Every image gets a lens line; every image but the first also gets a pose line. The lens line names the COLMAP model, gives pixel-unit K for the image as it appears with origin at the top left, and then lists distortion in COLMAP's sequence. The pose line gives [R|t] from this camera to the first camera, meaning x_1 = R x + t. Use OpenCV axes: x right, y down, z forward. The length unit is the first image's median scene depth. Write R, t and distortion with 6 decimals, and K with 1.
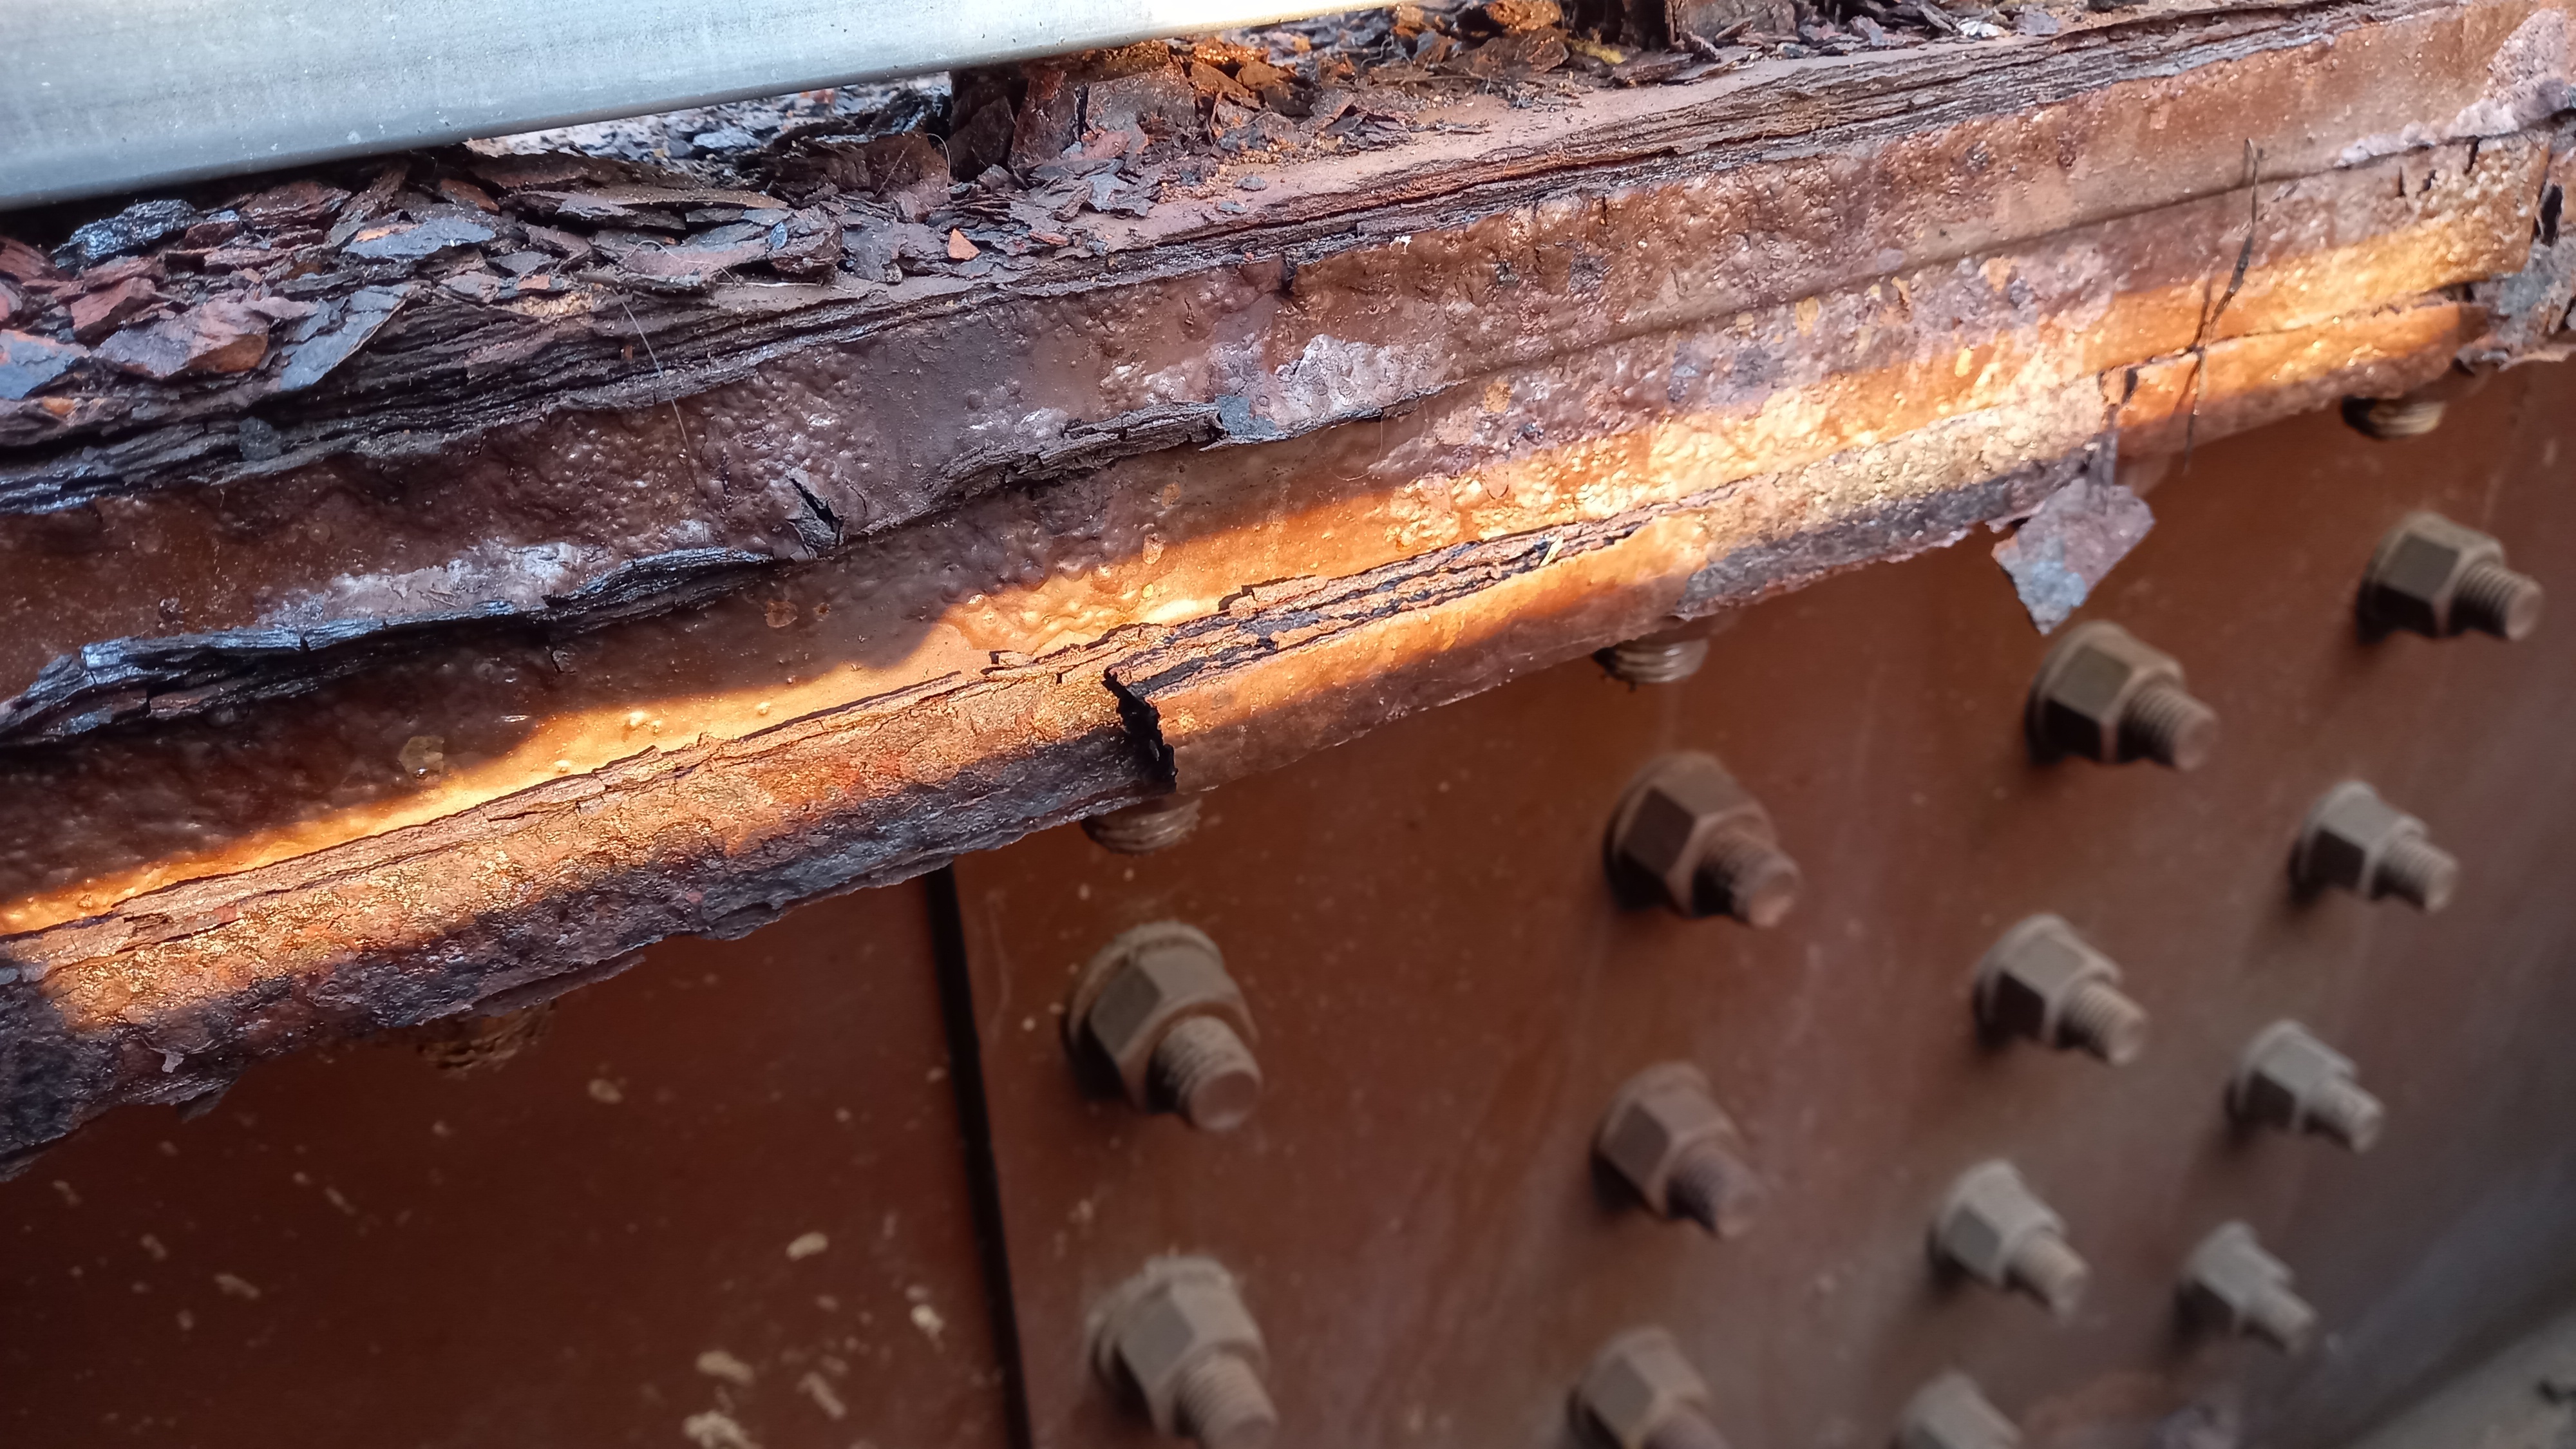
lens RADIAL K [[1876.9, 0, 1252.4], [0, 1876.9, 678.4], [0, 0, 1]] dist [0.065066, -0.069482]
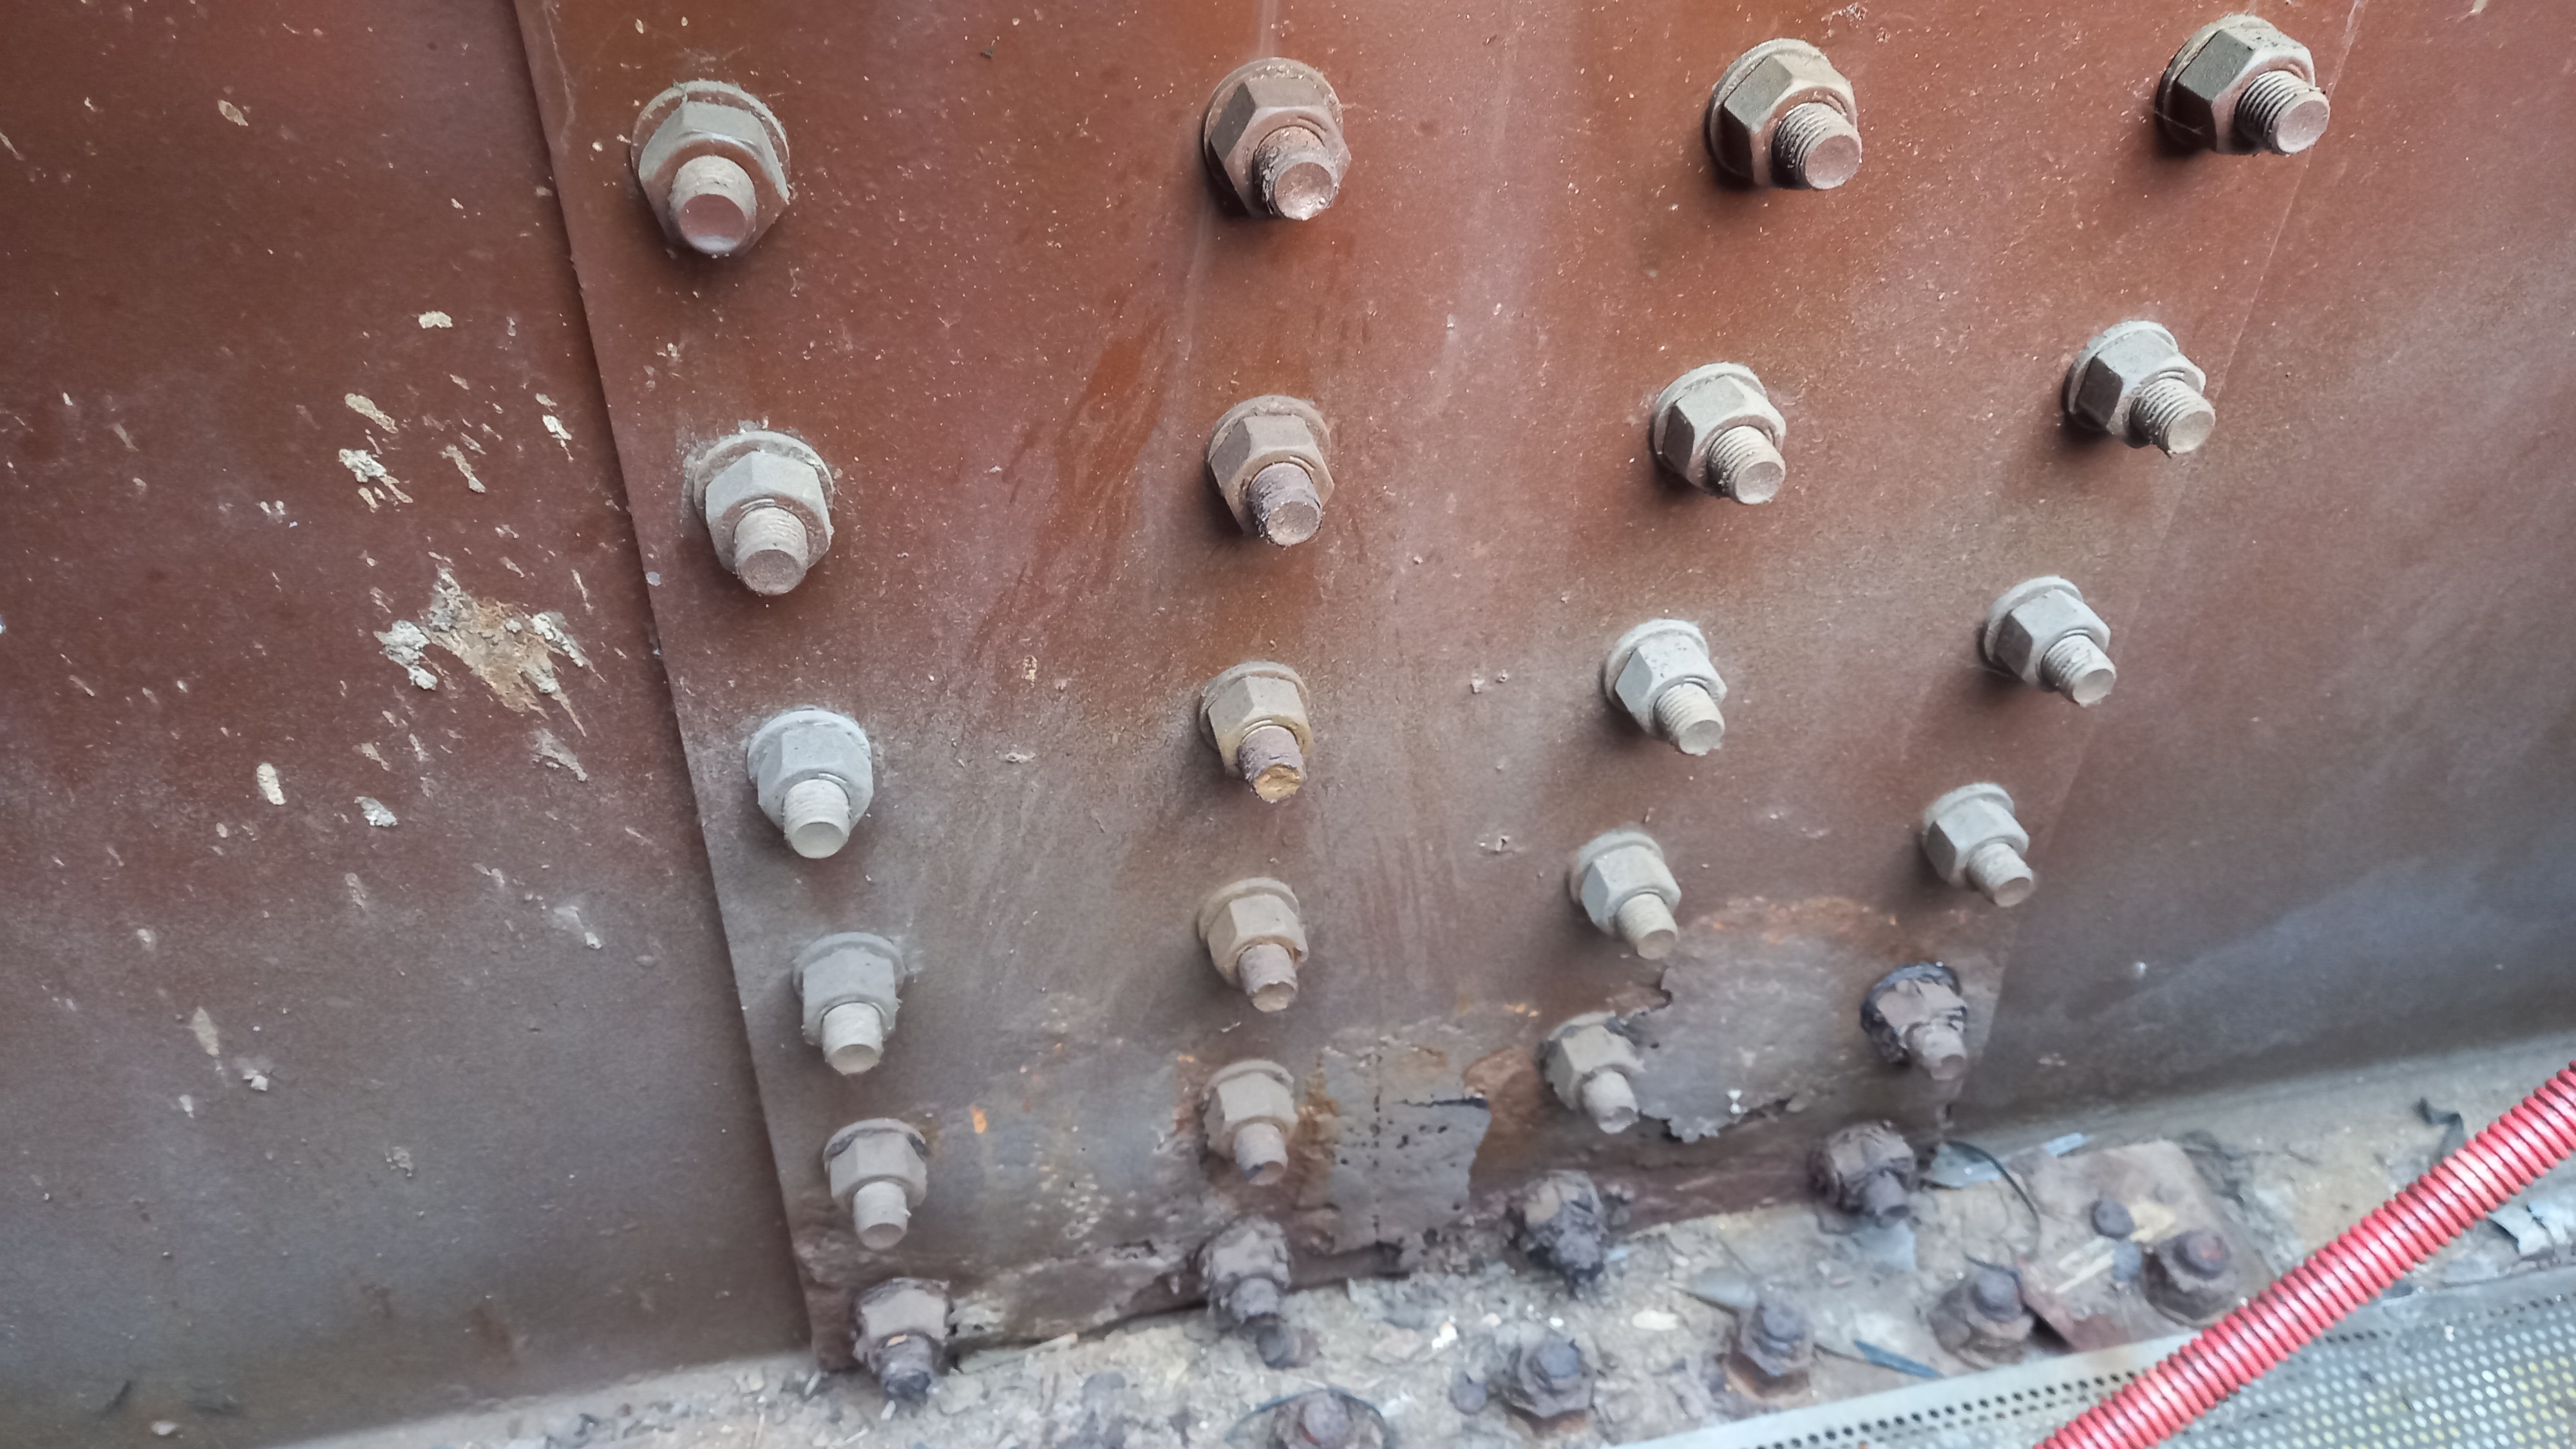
lens RADIAL K [[1876.9, 0, 1277.7], [0, 1876.9, 718.6], [0, 0, 1]] dist [0.065066, -0.069482]
pose [[0.962504, 0.219886, -0.158862, 0.806460], [-0.184363, 0.959828, 0.211522, 0.292616], [0.198990, -0.174302, 0.964376, -0.141600]]
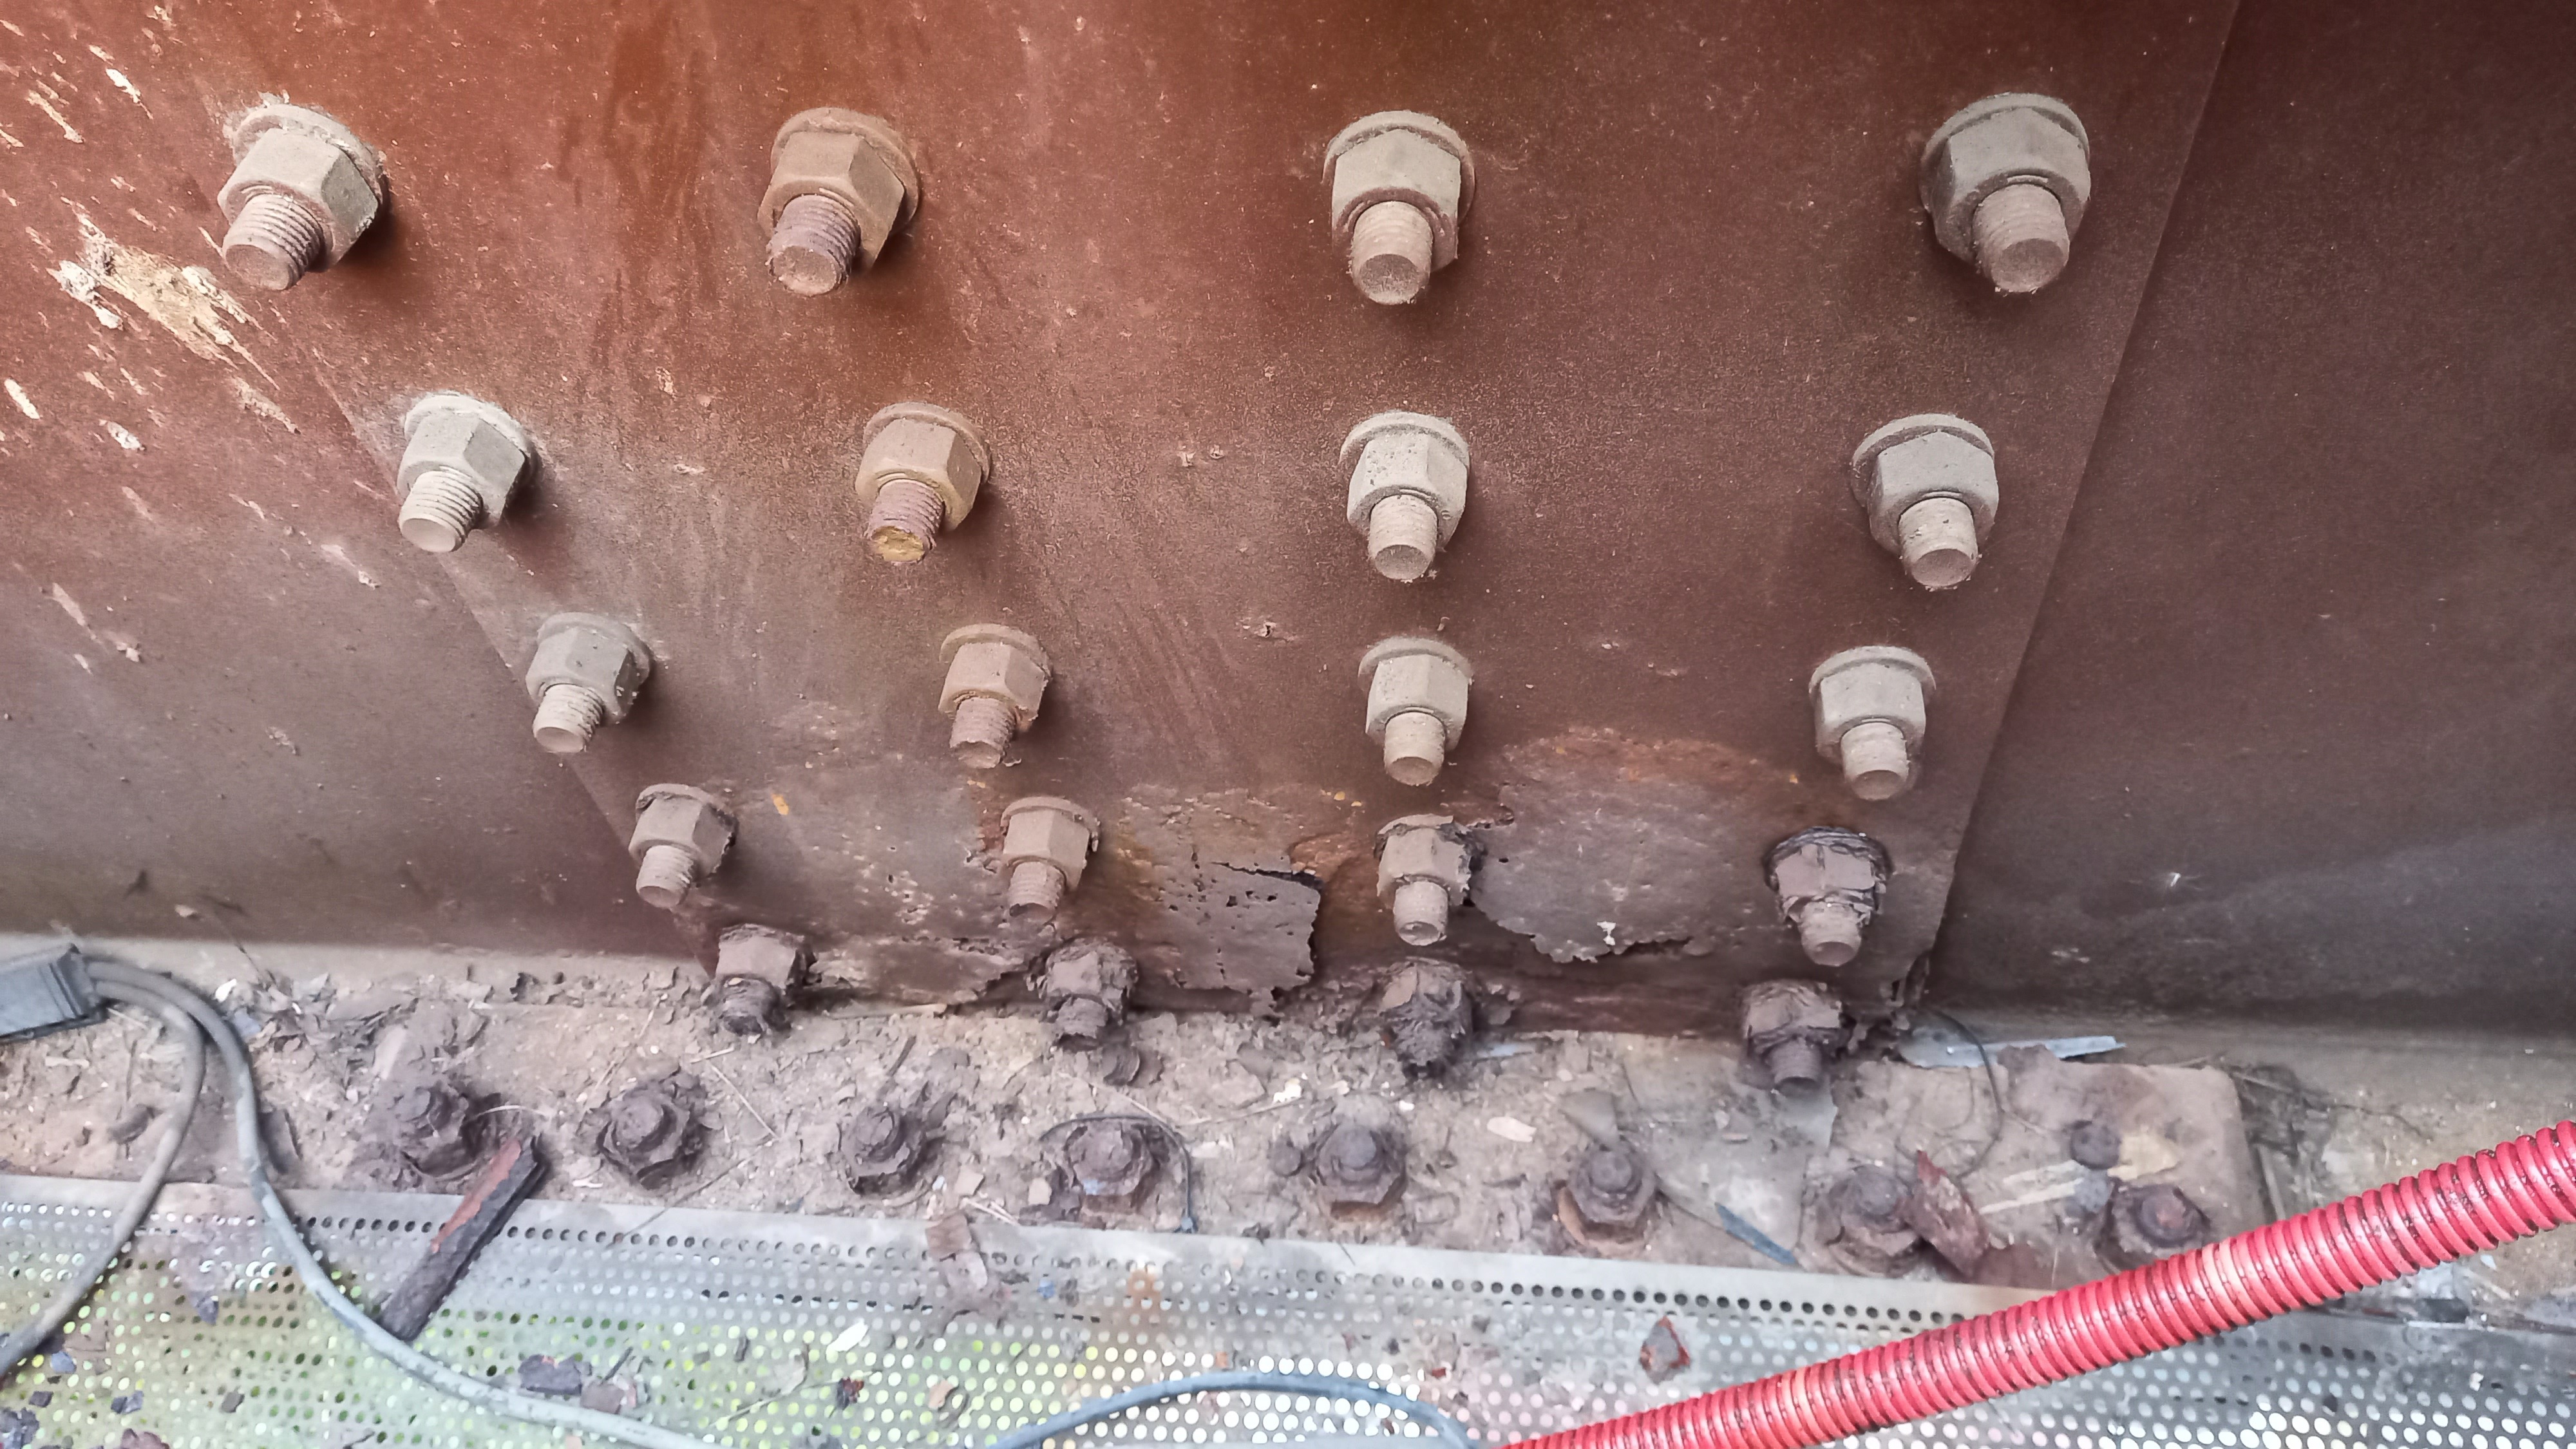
lens RADIAL K [[1876.9, 0, 1273.2], [0, 1876.9, 714.7], [0, 0, 1]] dist [0.065066, -0.069482]
pose [[0.830679, 0.418830, -0.366814, 1.608622], [-0.213827, 0.848320, 0.484388, -0.068051], [0.514052, -0.323937, 0.794239, 0.529347]]
